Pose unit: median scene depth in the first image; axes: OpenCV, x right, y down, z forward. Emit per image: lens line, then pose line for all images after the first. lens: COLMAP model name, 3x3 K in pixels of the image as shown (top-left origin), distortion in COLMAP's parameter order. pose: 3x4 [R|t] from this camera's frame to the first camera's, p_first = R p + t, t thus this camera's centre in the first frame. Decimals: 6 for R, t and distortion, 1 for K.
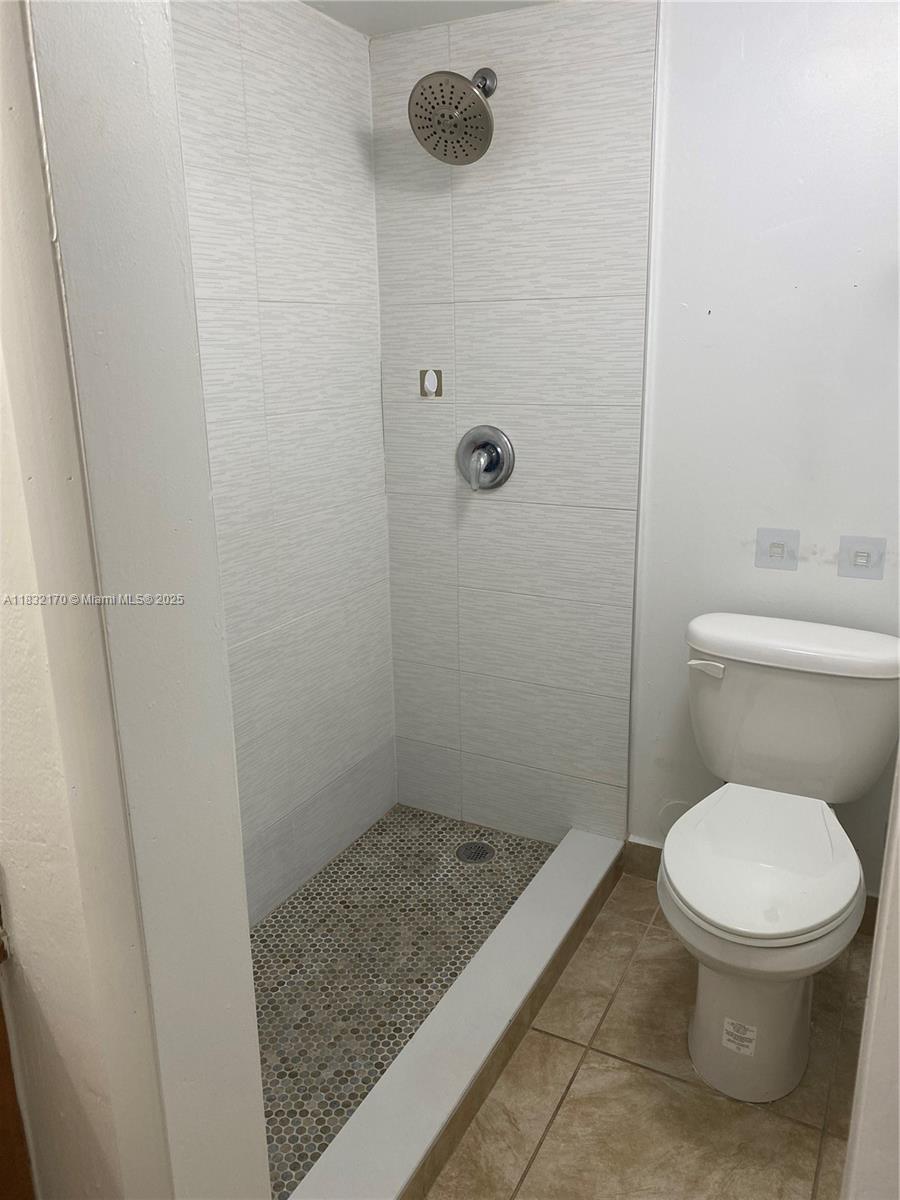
lens RADIAL K [[903.3, 0, 455.7], [0, 903.3, 592.2], [0, 0, 1]] dist [0.003492, 0.005056]
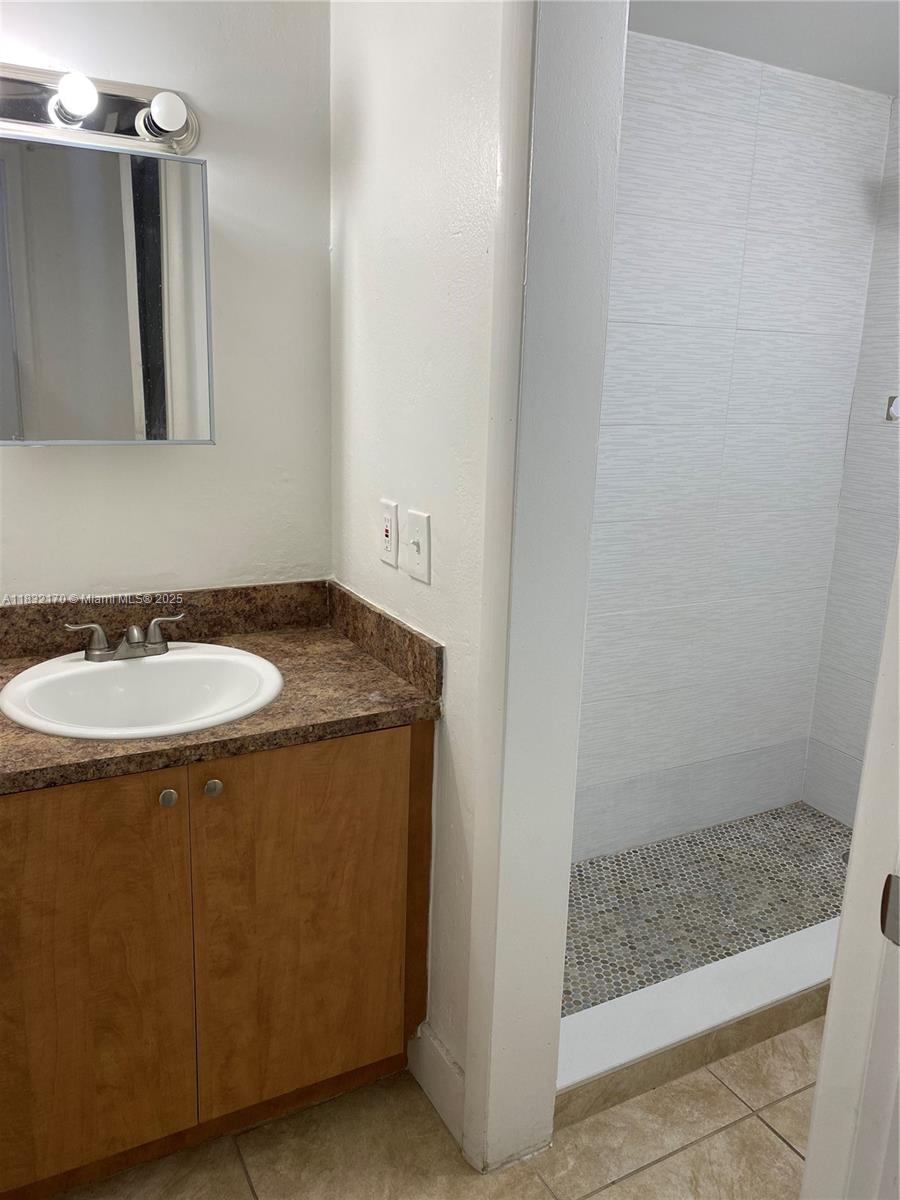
lens RADIAL K [[903.3, 0, 455.7], [0, 903.3, 592.2], [0, 0, 1]] dist [0.003492, 0.005056]
pose [[0.828415, 0.167414, -0.534510, 0.156954], [-0.189420, 0.981797, 0.013934, 0.069164], [0.527113, 0.089704, 0.845047, -0.166595]]
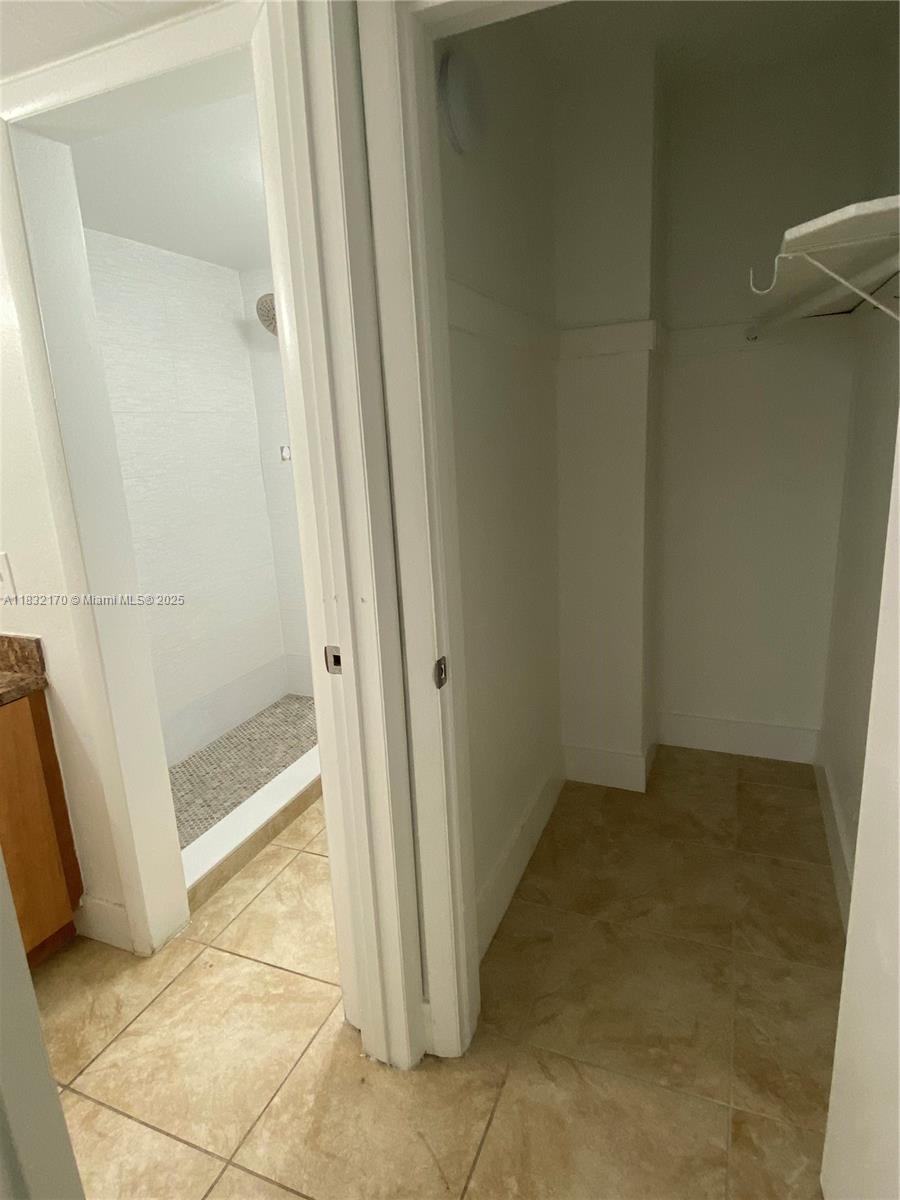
lens RADIAL K [[660.0, 0, 453.1], [0, 660.0, 584.4], [0, 0, 1]] dist [0.086461, -0.095035]
pose [[0.995133, -0.054807, 0.081889, 0.198156], [0.058449, 0.997374, -0.042757, 0.120784], [-0.079330, 0.047335, 0.995724, -0.392517]]
